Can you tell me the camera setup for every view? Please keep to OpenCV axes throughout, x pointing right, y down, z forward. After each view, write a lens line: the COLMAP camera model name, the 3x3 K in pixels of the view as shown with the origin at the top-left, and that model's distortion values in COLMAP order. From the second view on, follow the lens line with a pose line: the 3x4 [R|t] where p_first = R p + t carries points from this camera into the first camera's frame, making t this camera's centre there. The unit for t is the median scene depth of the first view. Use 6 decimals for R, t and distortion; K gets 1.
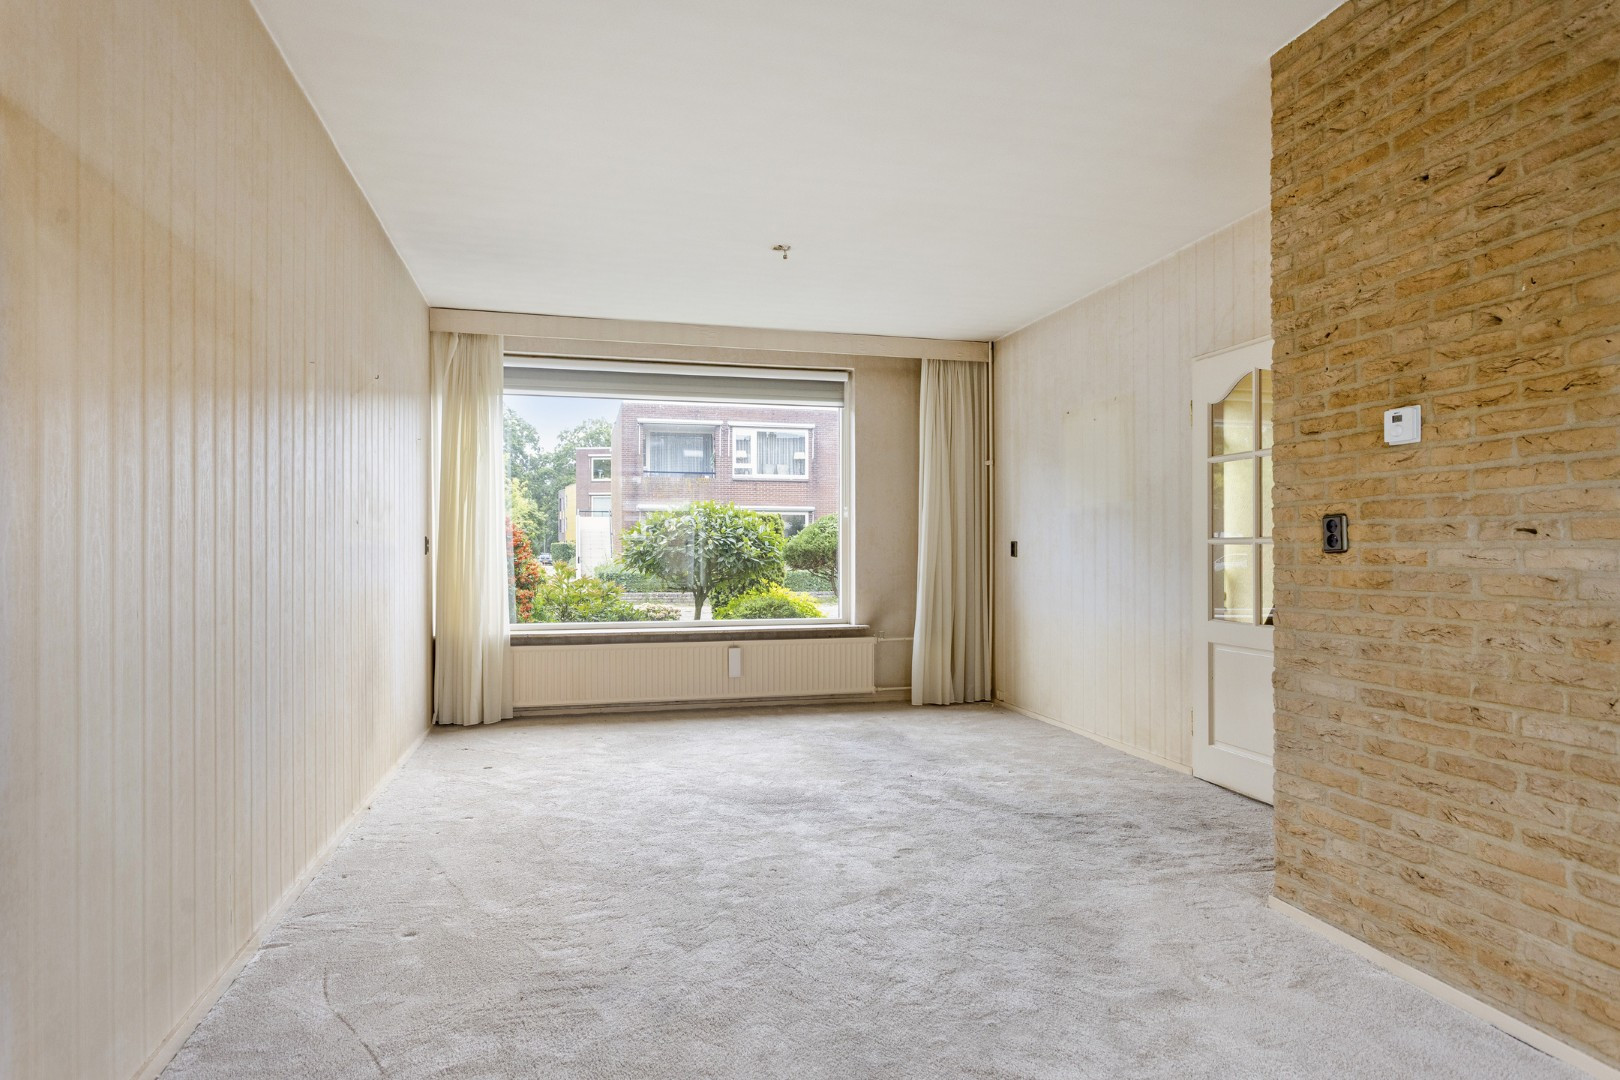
lens RADIAL K [[923.6, 0, 810.0], [0, 923.6, 540.0], [0, 0, 1]] dist [-0.032625, 0.034387]
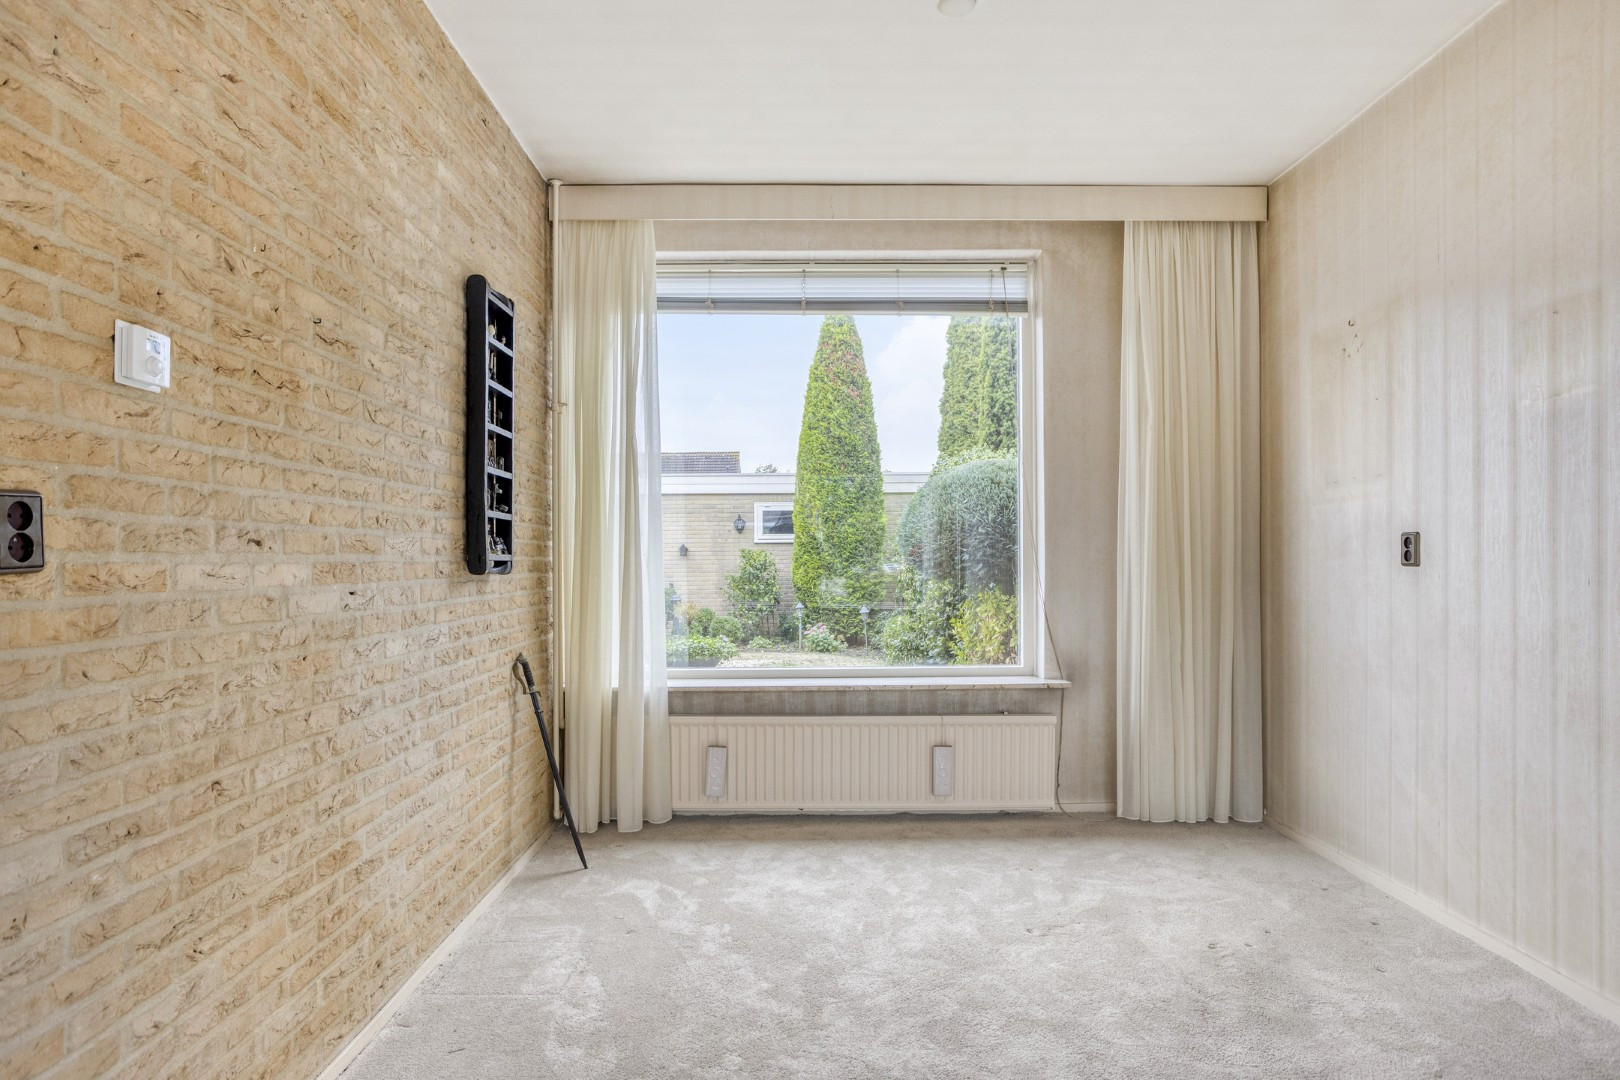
lens RADIAL K [[934.0, 0, 809.8], [0, 934.0, 567.2], [0, 0, 1]] dist [-0.048304, 0.040088]
pose [[-0.970775, 0.004777, 0.239943, 0.078859], [0.004268, 0.999987, -0.002644, 0.014272], [-0.239953, -0.001543, -0.970783, 1.417112]]
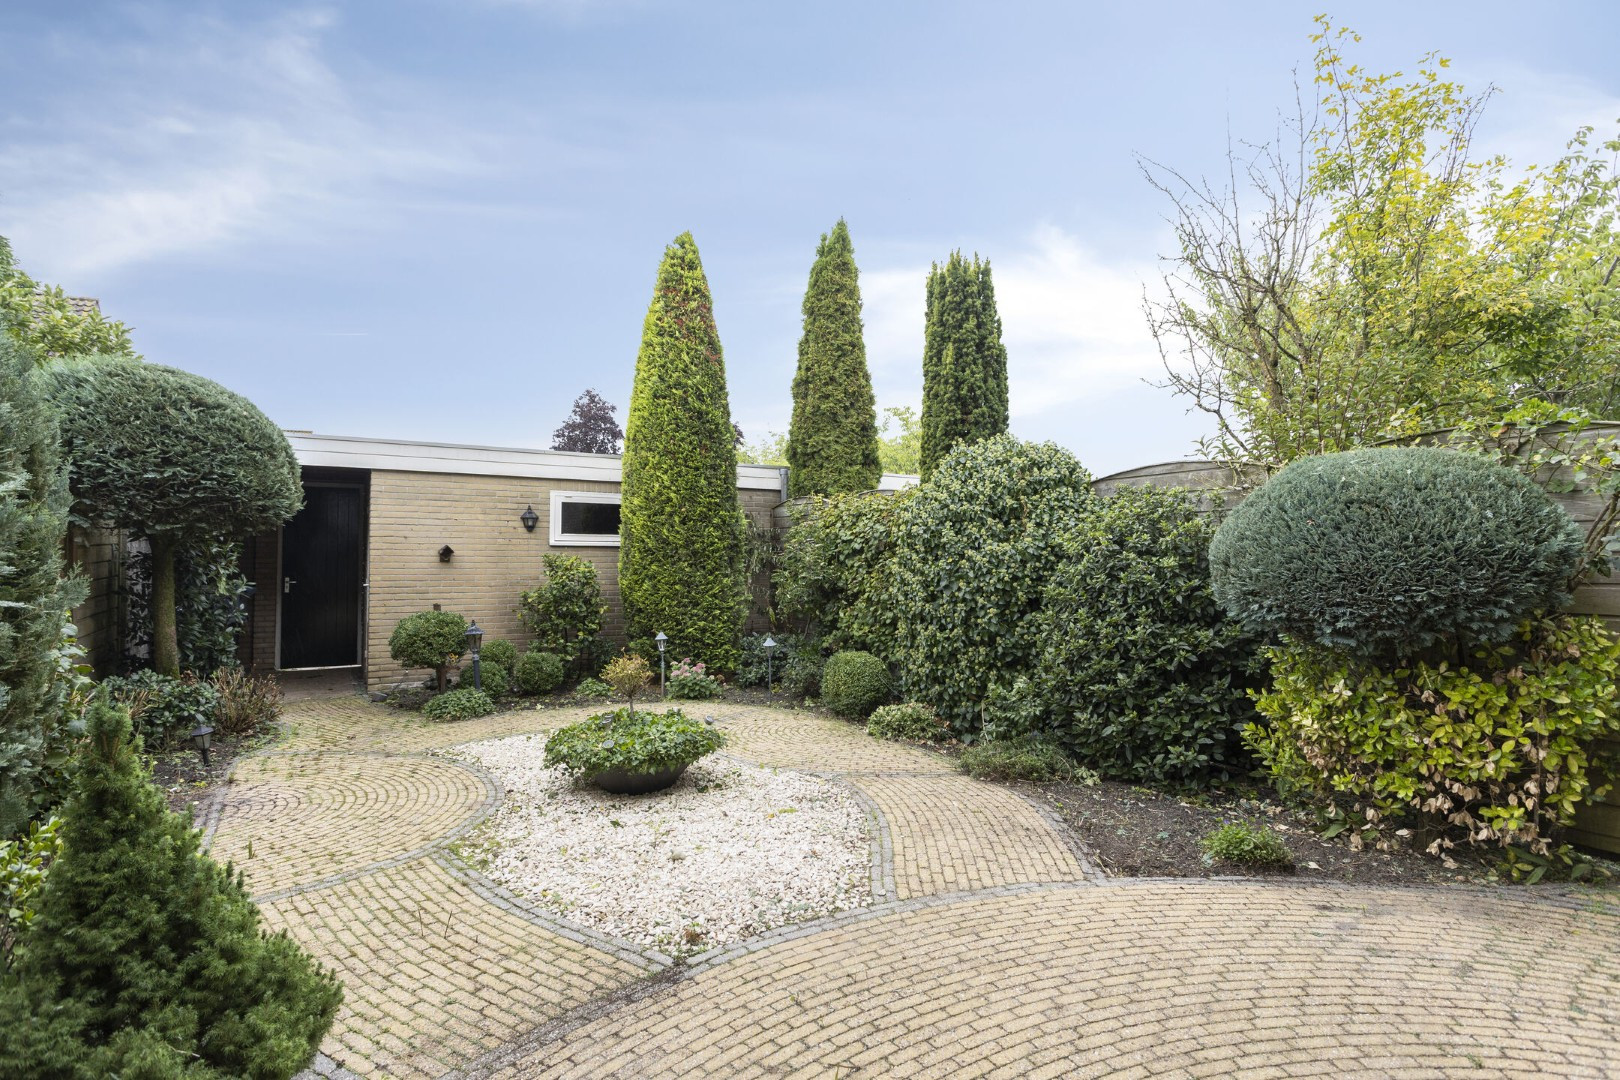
lens RADIAL K [[813.1, 0, 808.3], [0, 813.1, 547.3], [0, 0, 1]] dist [-0.010726, 0.000309]
pose [[-0.963579, -0.011426, -0.267178, 1.538756], [-0.007565, 0.999852, -0.015474, -0.088510], [0.267315, -0.012889, -0.963523, -0.115386]]
